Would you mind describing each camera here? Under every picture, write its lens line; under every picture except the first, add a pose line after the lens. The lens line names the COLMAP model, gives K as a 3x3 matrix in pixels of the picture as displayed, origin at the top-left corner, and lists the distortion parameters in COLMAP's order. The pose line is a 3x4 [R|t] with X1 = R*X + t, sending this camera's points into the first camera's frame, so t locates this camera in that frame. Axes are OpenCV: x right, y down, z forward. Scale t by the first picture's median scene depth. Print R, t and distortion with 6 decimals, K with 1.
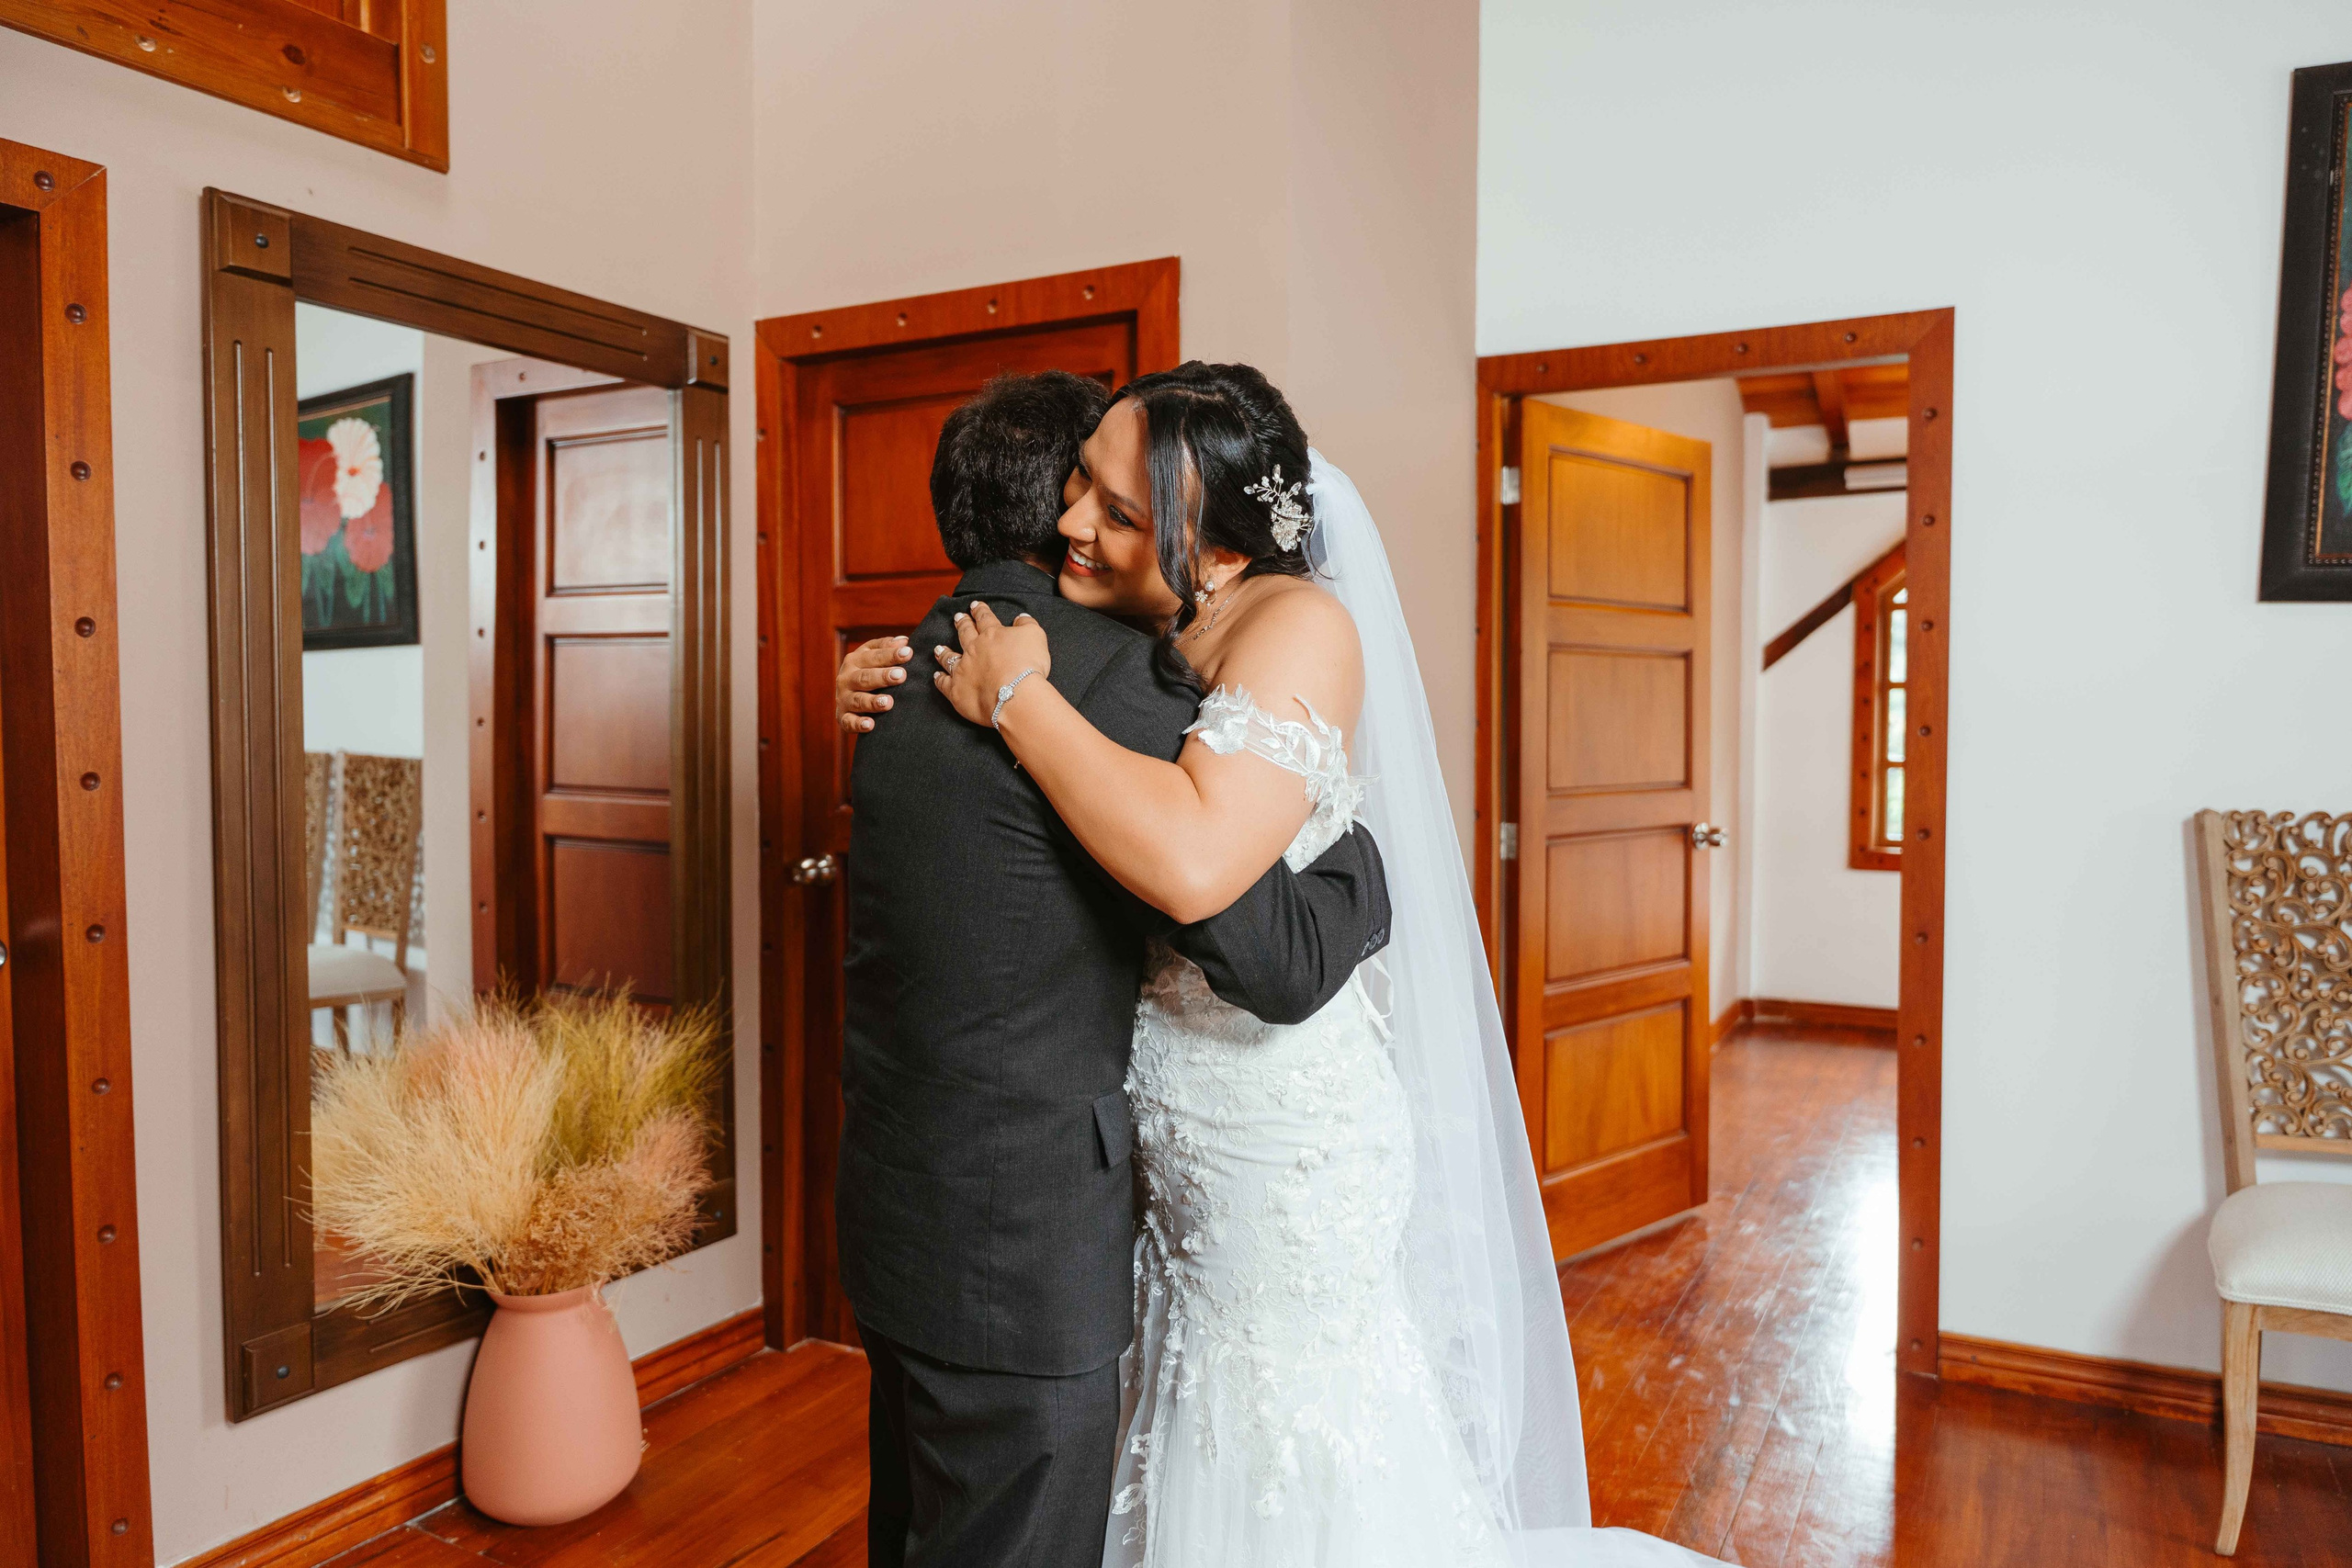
lens RADIAL K [[1556.8, 0, 1176.5], [0, 1556.8, 793.3], [0, 0, 1]] dist [0.001350, -0.012092]
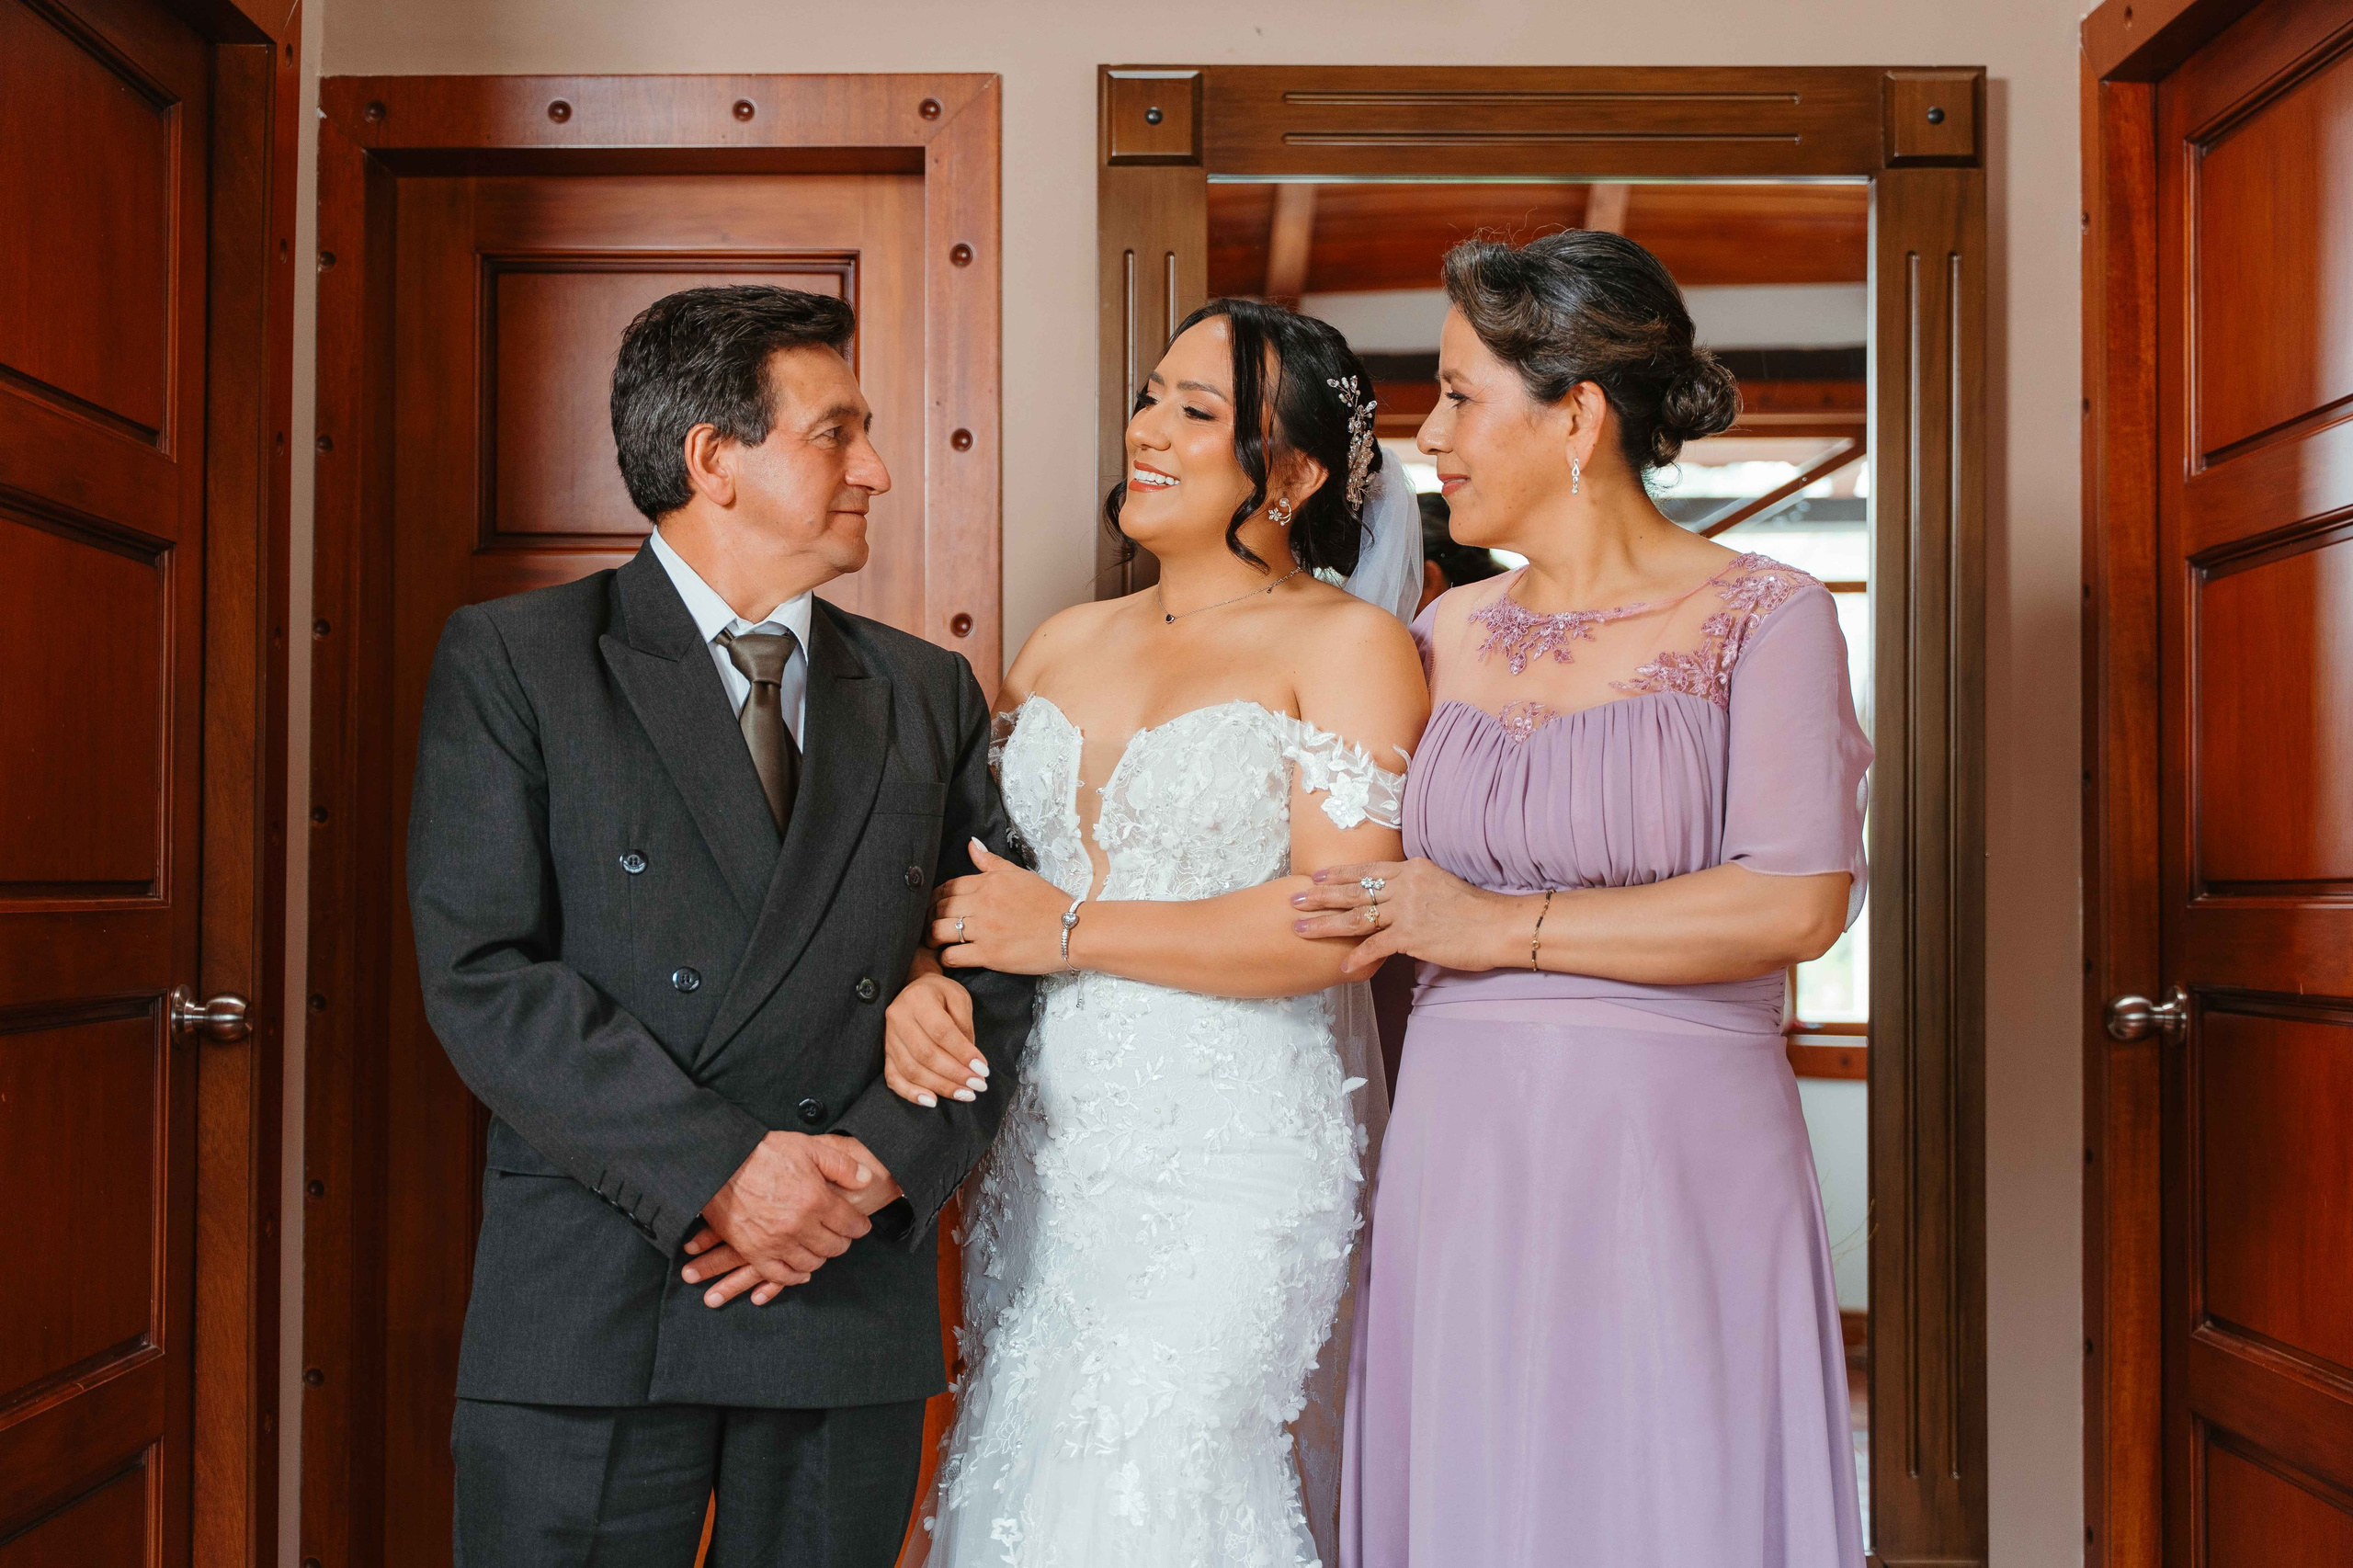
lens RADIAL K [[3082.2, 0, 1188.3], [0, 3082.2, 814.7], [0, 0, 1]] dist [0.010249, 0.021499]
pose [[0.489916, -0.019550, -0.871550, 0.551733], [-0.044705, 0.997870, -0.047513, 0.046861], [0.870623, 0.062240, 0.487998, 0.210802]]
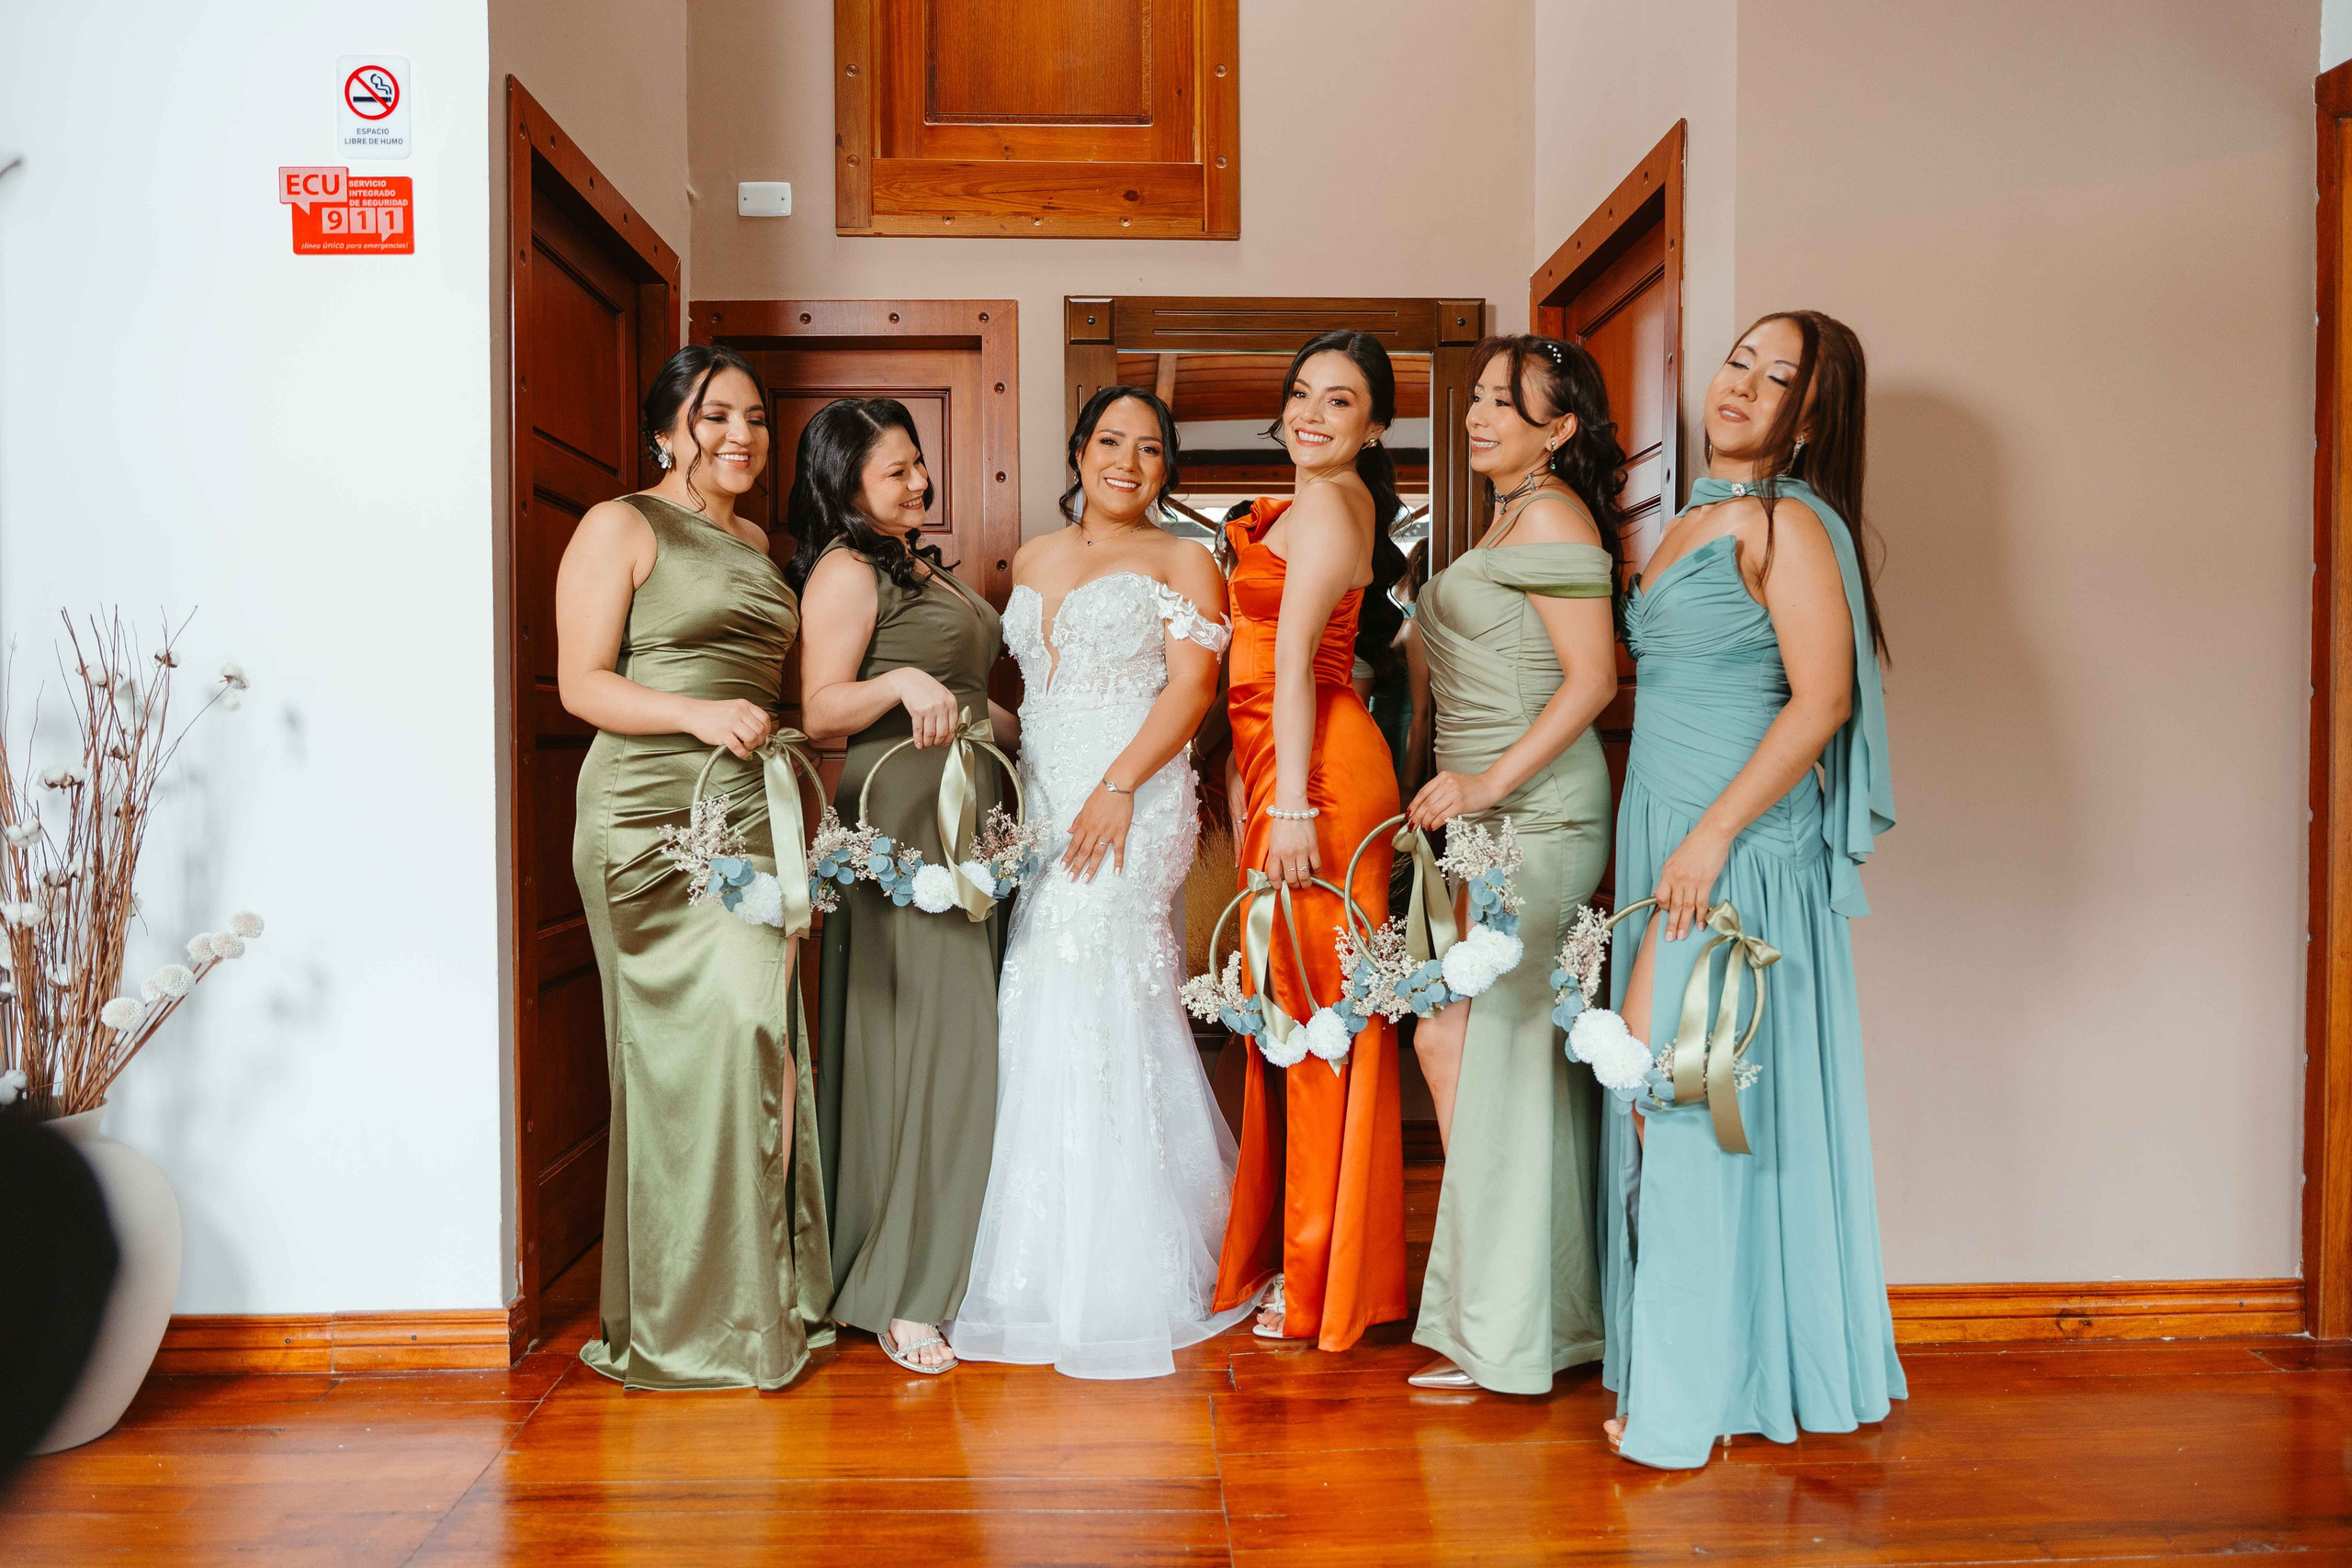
lens RADIAL K [[1556.8, 0, 1176.5], [0, 1556.8, 793.3], [0, 0, 1]] dist [0.001350, -0.012092]
pose [[0.518515, 0.029204, -0.854570, 0.632656], [-0.038380, 0.999204, 0.010859, 0.085700], [0.854207, 0.027168, 0.519223, 0.180129]]
